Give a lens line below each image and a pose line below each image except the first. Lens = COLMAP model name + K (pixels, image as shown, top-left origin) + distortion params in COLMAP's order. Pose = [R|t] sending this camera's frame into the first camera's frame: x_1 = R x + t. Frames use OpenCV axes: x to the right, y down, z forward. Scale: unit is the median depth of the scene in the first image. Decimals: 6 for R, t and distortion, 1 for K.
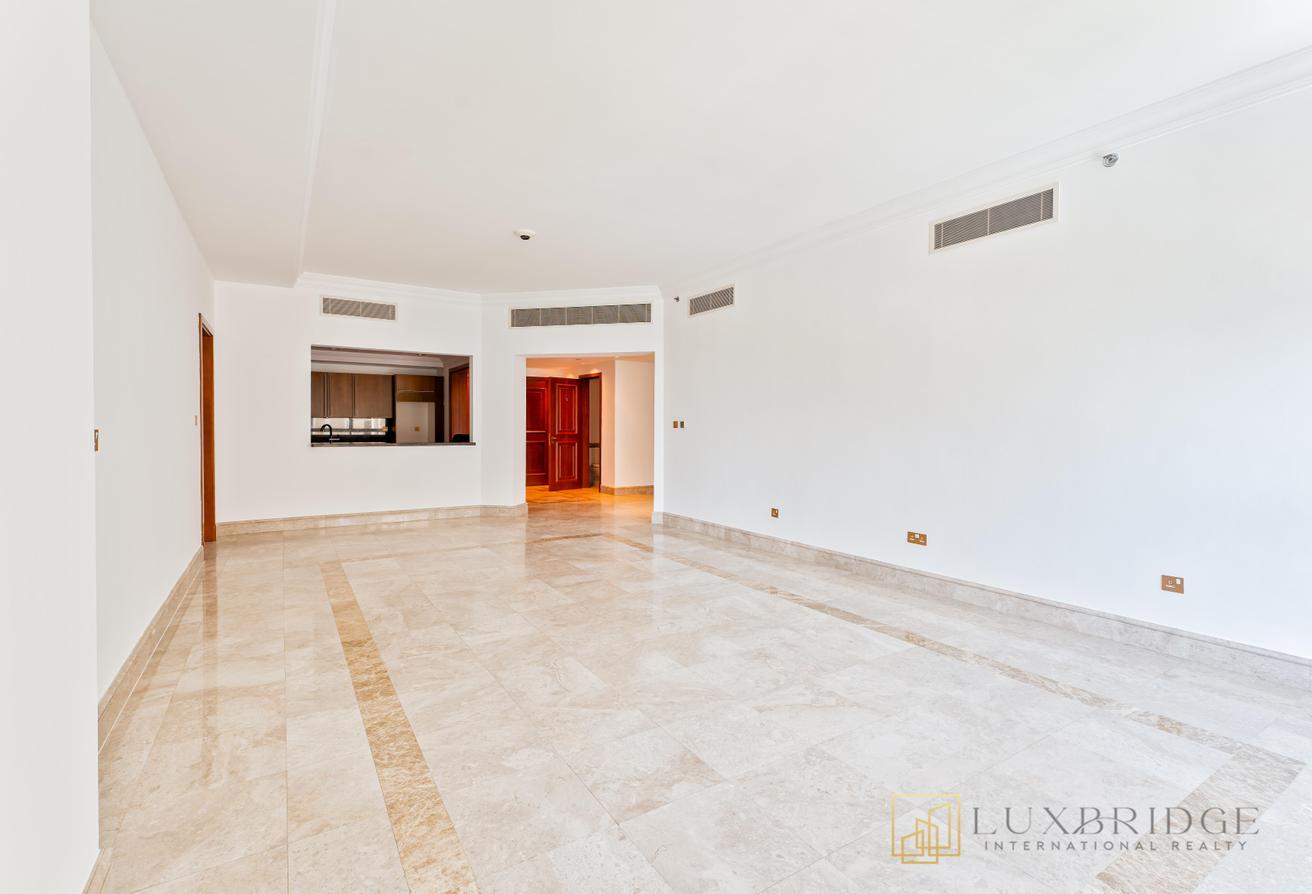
lens RADIAL K [[594.3, 0, 653.1], [0, 594.3, 435.5], [0, 0, 1]] dist [0.003805, -0.000514]
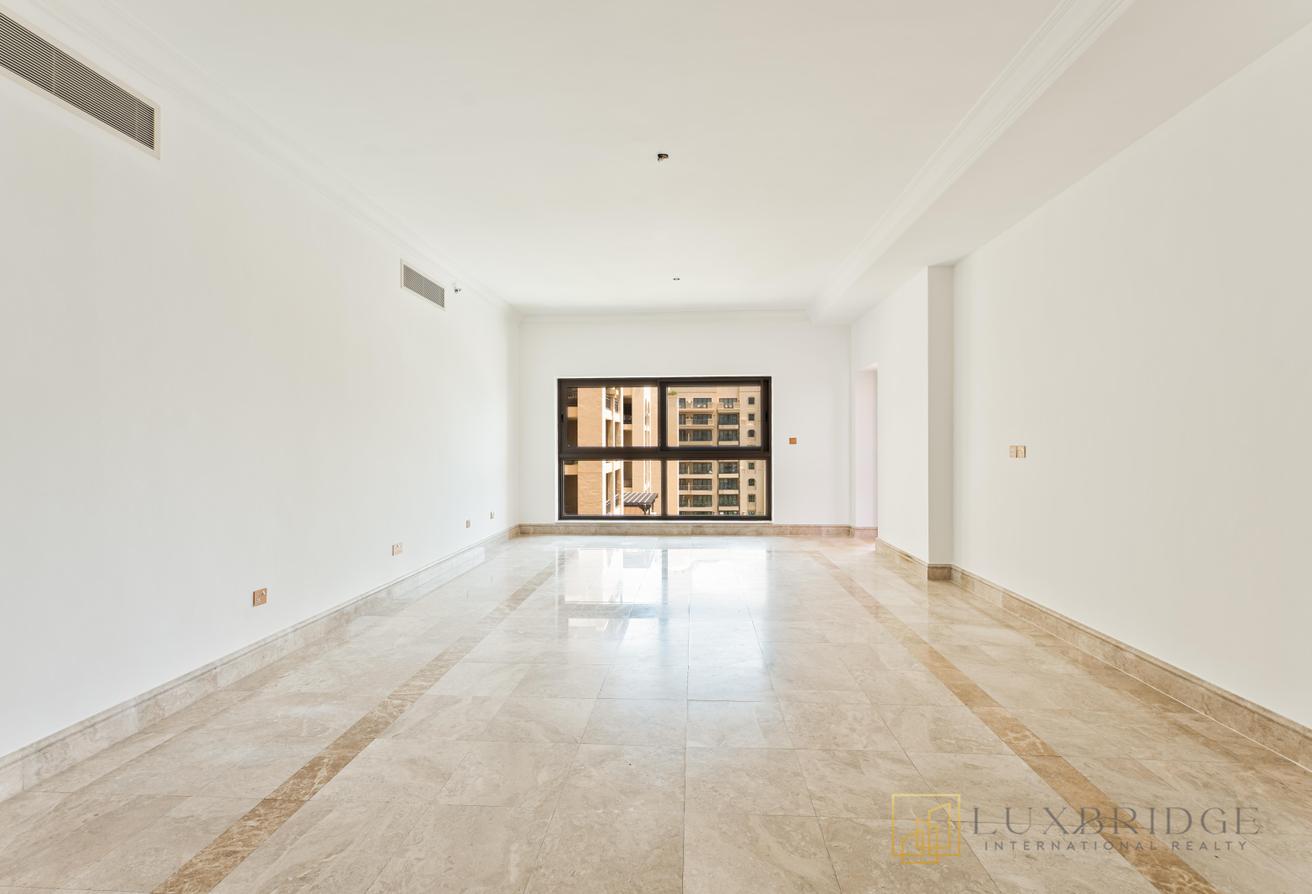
lens RADIAL K [[592.6, 0, 656.0], [0, 592.6, 447.0], [0, 0, 1]] dist [0.005937, -0.001024]
pose [[-0.813384, -0.004493, 0.581709, -0.616757], [0.008616, 0.999767, 0.019770, -0.029682], [-0.581663, 0.021092, -0.813156, 1.779752]]
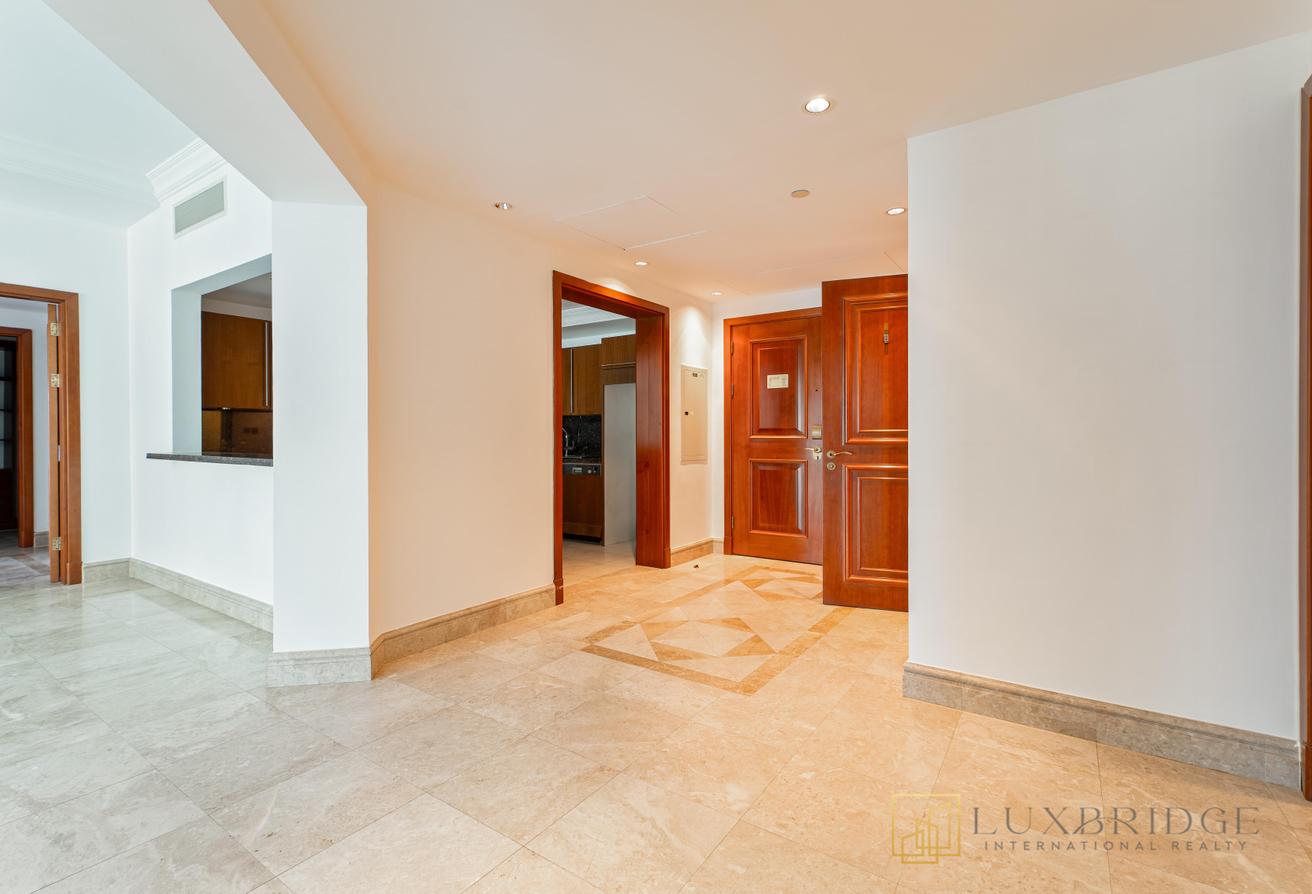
lens RADIAL K [[594.3, 0, 653.1], [0, 594.3, 435.5], [0, 0, 1]] dist [0.003805, -0.000514]
pose [[0.396712, -0.005544, -0.917926, 0.310357], [-0.011063, 0.999880, -0.010820, -0.003511], [0.917877, 0.014447, 0.396603, 2.084884]]
